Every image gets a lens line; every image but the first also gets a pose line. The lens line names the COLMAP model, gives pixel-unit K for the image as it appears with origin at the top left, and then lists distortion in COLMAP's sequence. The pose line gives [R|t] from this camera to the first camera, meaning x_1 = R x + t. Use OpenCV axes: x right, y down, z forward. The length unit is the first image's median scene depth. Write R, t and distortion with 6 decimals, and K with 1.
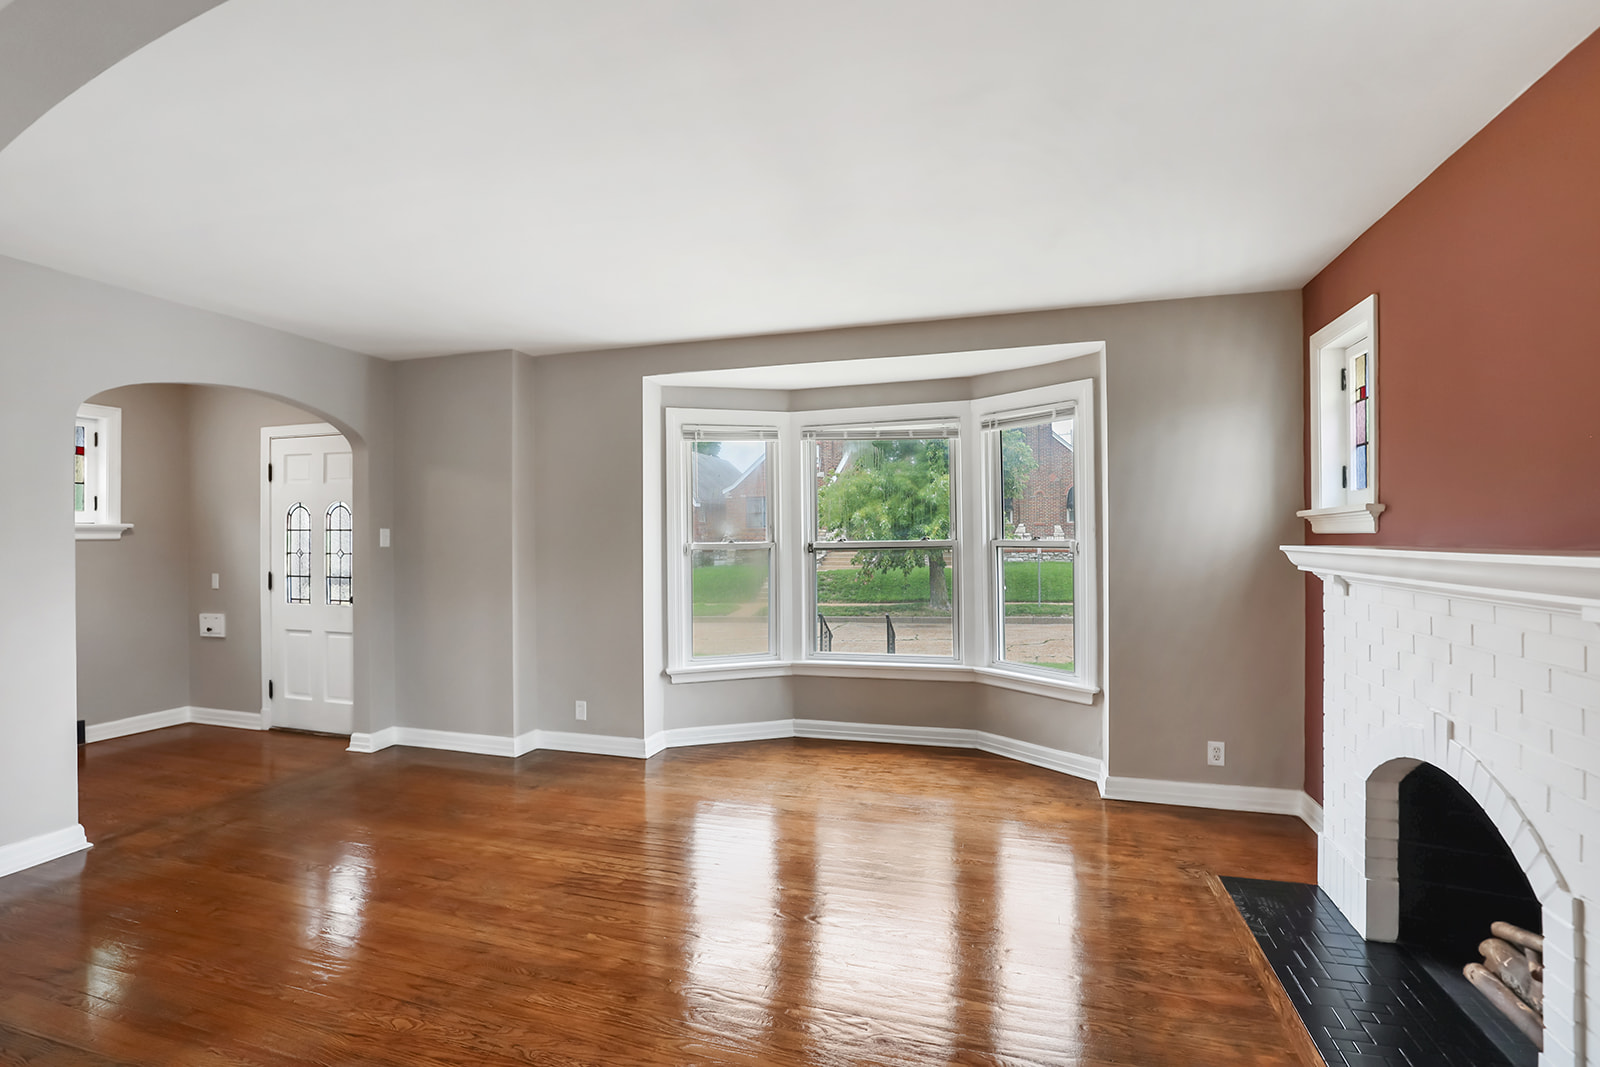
lens RADIAL K [[764.8, 0, 800.0], [0, 764.8, 533.5], [0, 0, 1]] dist [-0.000520, 0.000115]
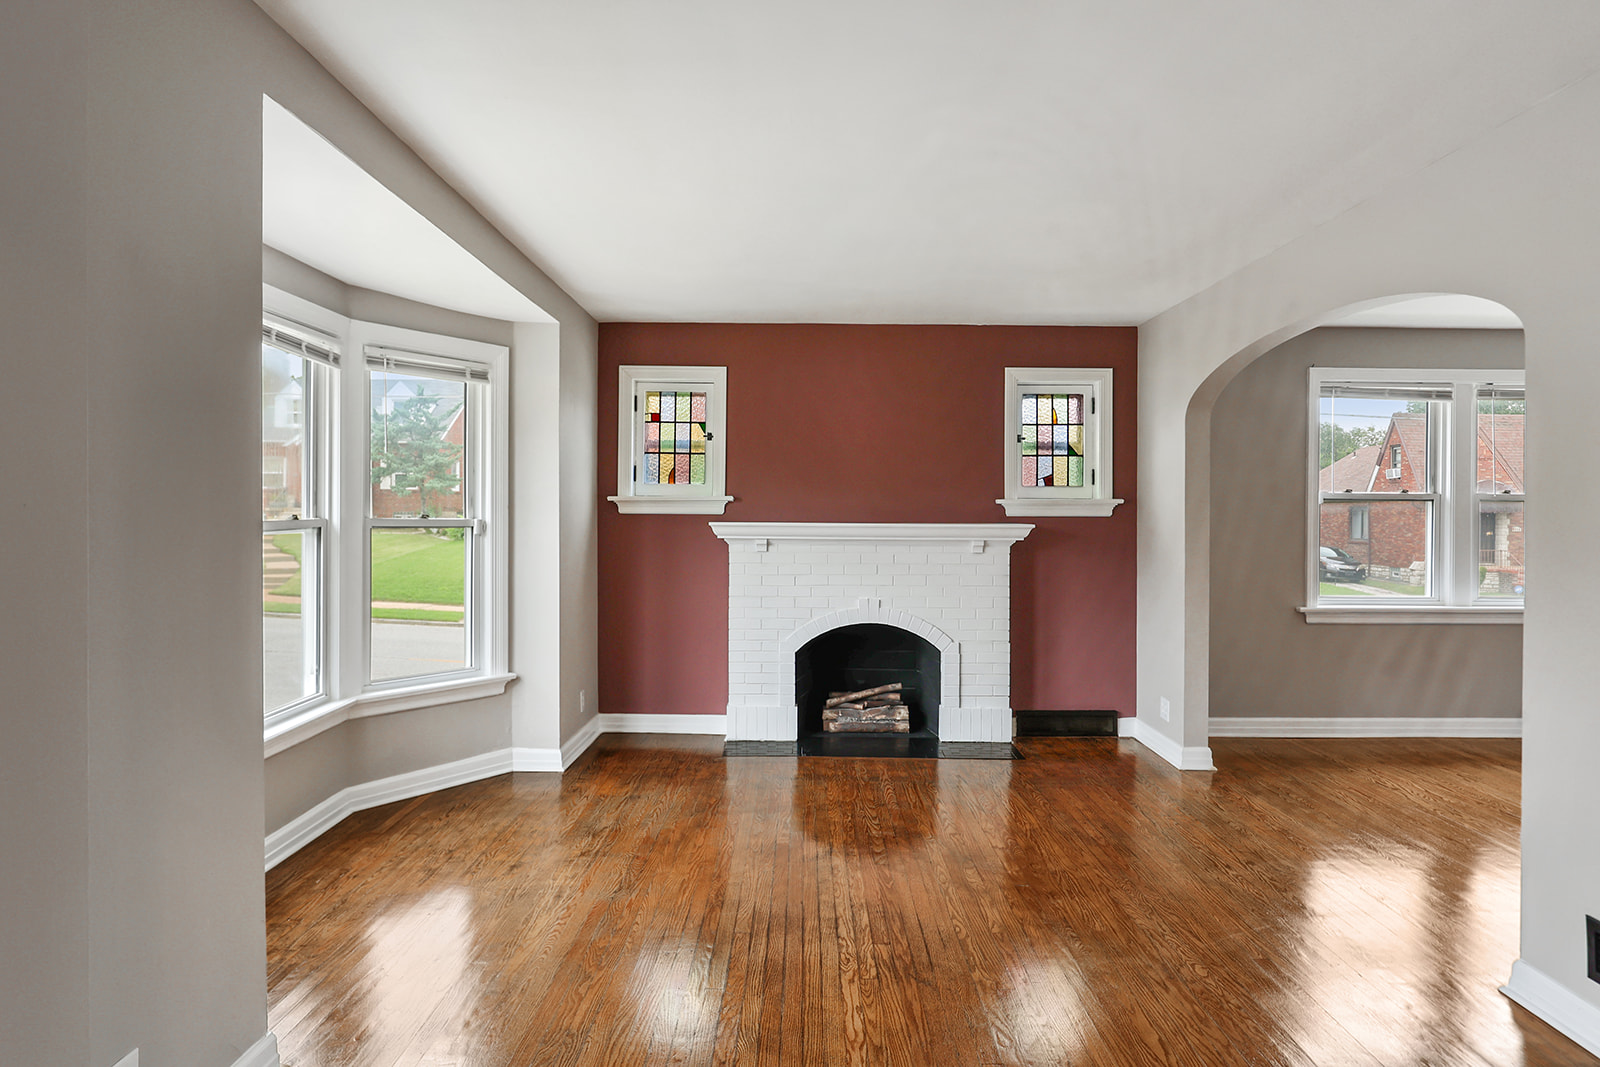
lens RADIAL K [[923.2, 0, 800.0], [0, 923.2, 533.5], [0, 0, 1]] dist [-0.002493, -0.000403]
pose [[-0.299520, -0.011021, 0.954026, -0.965698], [-0.005357, 0.999937, 0.009869, 0.016540], [-0.954075, -0.002155, -0.299561, 1.180349]]
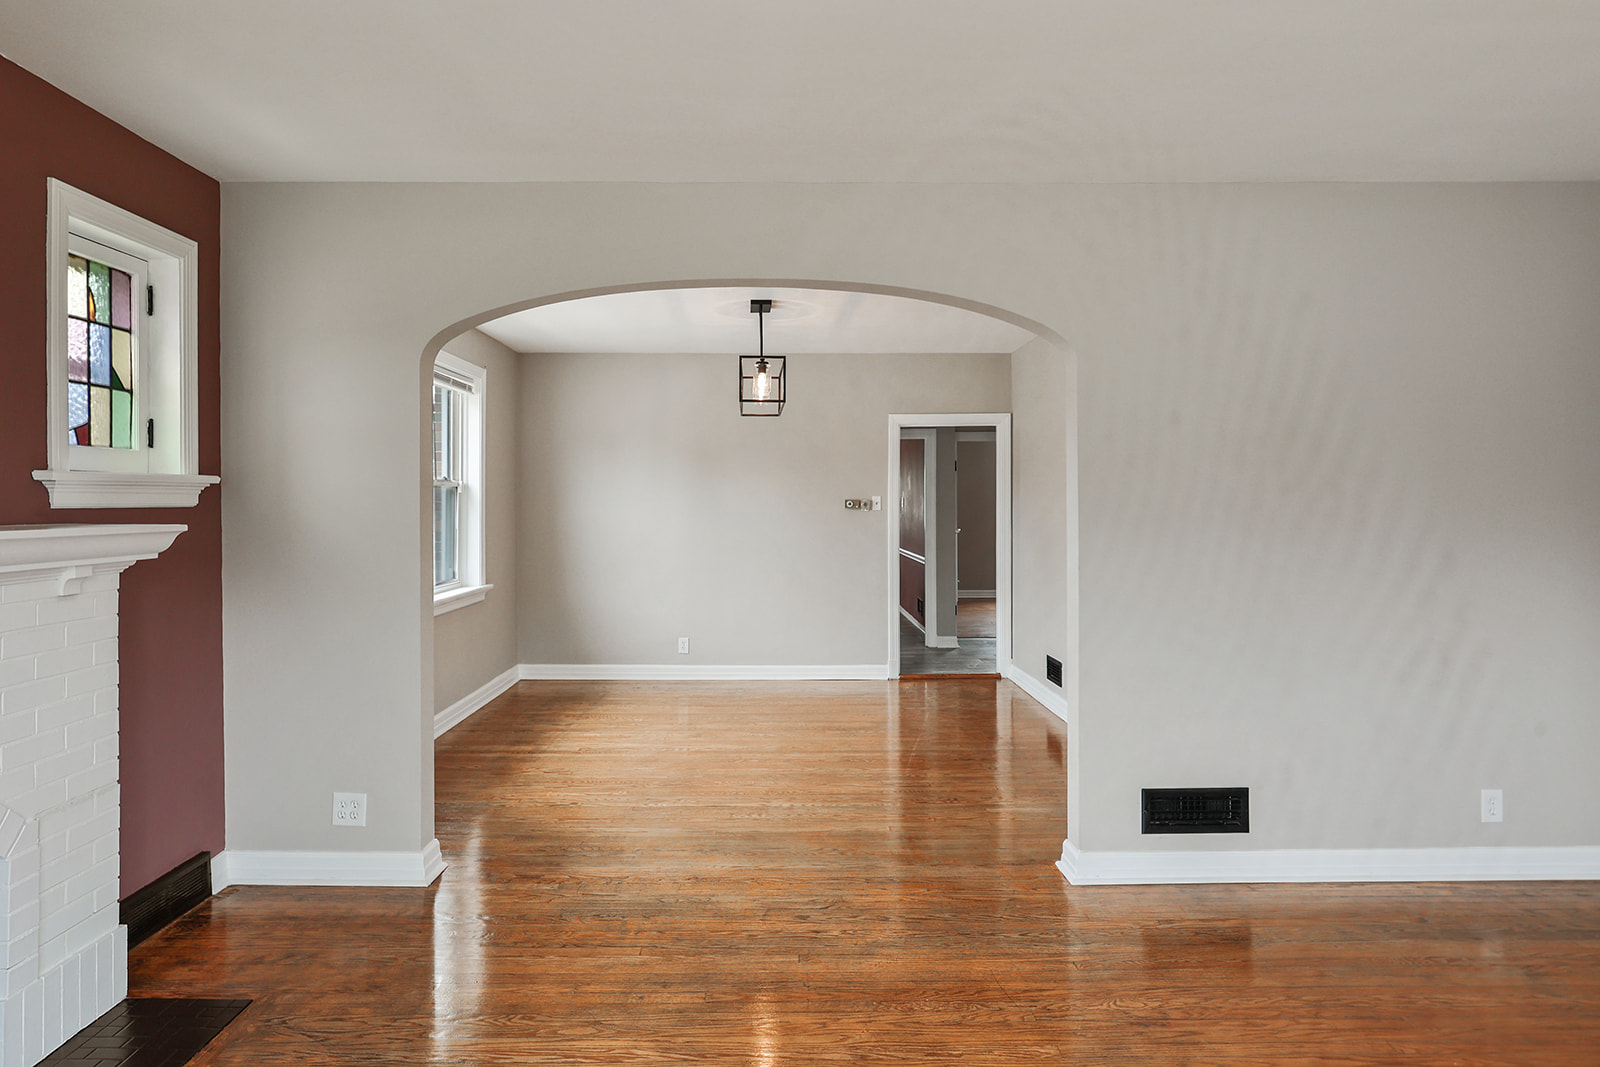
lens RADIAL K [[950.8, 0, 799.6], [0, 950.8, 497.6], [0, 0, 1]] dist [-0.002698, -0.000911]
pose [[-0.948949, 0.006023, -0.315371, 0.157878], [0.008049, 0.999954, -0.005122, 0.000112], [0.315325, -0.007398, -0.948955, 1.244758]]
